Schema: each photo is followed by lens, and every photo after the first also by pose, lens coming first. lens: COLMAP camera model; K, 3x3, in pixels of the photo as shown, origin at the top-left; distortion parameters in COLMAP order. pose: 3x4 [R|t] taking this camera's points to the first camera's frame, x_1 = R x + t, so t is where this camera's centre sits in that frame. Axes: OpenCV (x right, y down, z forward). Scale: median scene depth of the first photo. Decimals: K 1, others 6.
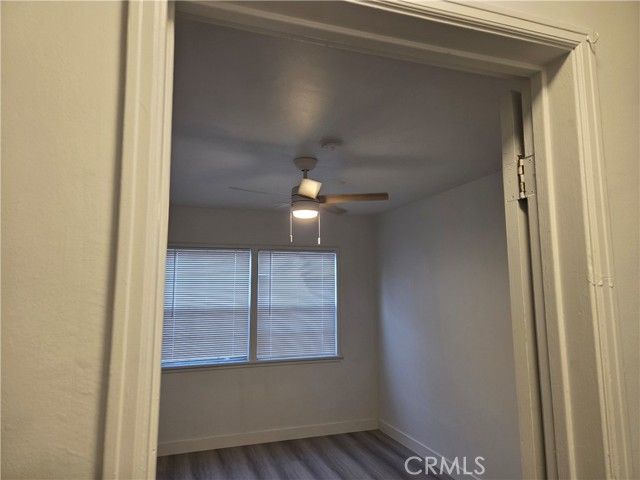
lens RADIAL K [[428.1, 0, 319.1], [0, 428.1, 237.5], [0, 0, 1]] dist [0.035031, -0.000699]
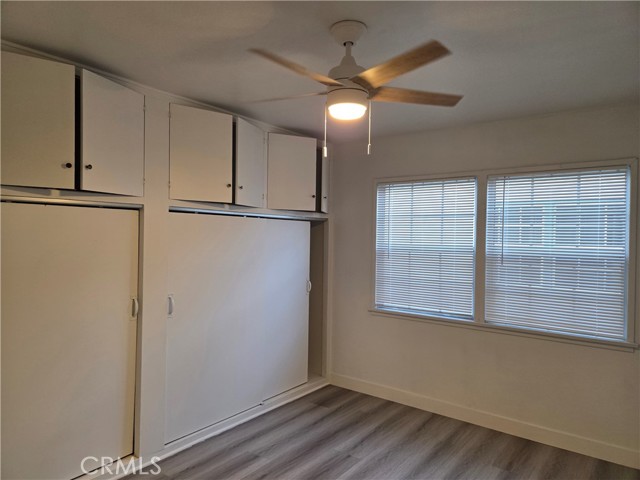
lens RADIAL K [[428.1, 0, 322.6], [0, 428.1, 237.9], [0, 0, 1]] dist [0.035031, -0.000699]
pose [[0.580198, 0.021656, -0.814188, 0.306899], [0.074634, 0.994027, 0.079624, 0.054117], [0.811049, -0.106963, 0.575116, 0.342651]]
